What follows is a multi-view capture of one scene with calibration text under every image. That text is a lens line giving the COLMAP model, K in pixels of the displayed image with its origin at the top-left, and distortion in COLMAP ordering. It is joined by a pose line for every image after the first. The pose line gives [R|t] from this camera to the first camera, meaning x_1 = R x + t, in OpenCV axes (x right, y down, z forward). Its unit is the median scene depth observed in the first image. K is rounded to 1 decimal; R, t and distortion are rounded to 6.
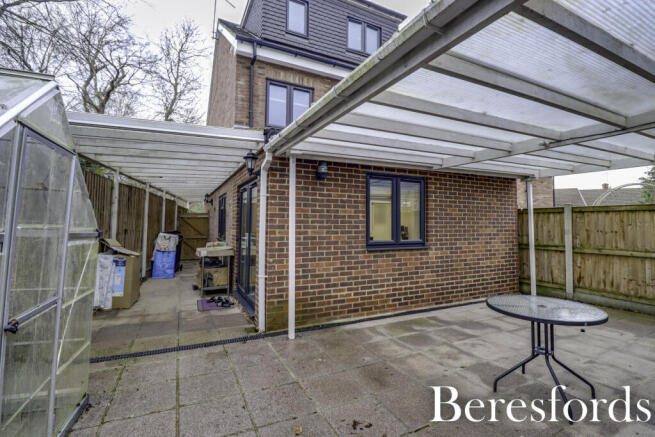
lens RADIAL K [[306.8, 0, 327.7], [0, 306.8, 209.4], [0, 0, 1]] dist [-0.013595, -0.000120]
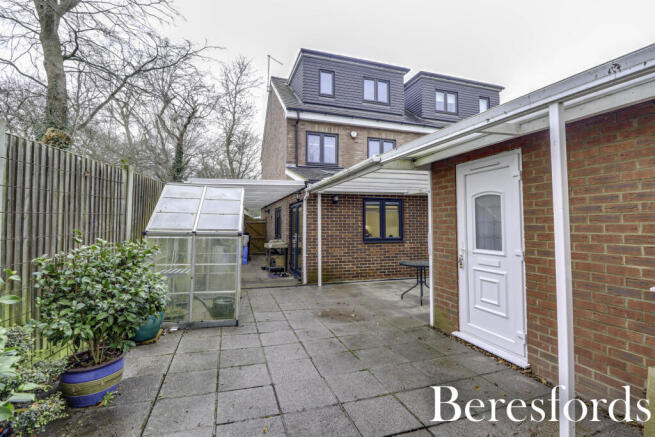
lens RADIAL K [[304.1, 0, 333.3], [0, 304.1, 210.0], [0, 0, 1]] dist [-0.013071, -0.000650]
pose [[0.992586, -0.016190, -0.120463, 0.157518], [0.015710, 0.999864, -0.004933, -0.045053], [0.120526, 0.003004, 0.992706, -0.693919]]
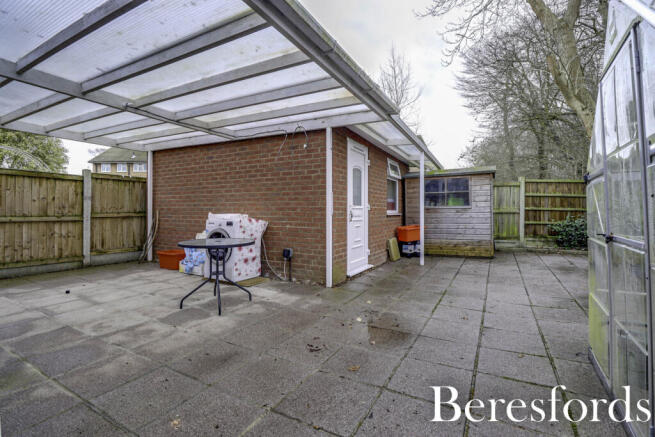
lens RADIAL K [[304.1, 0, 333.3], [0, 304.1, 210.0], [0, 0, 1]] dist [-0.013071, -0.000650]
pose [[-0.584070, -0.003709, 0.811695, -0.338607], [-0.039782, 0.998919, -0.024062, 0.088407], [-0.810728, -0.046345, -0.583586, 0.648431]]
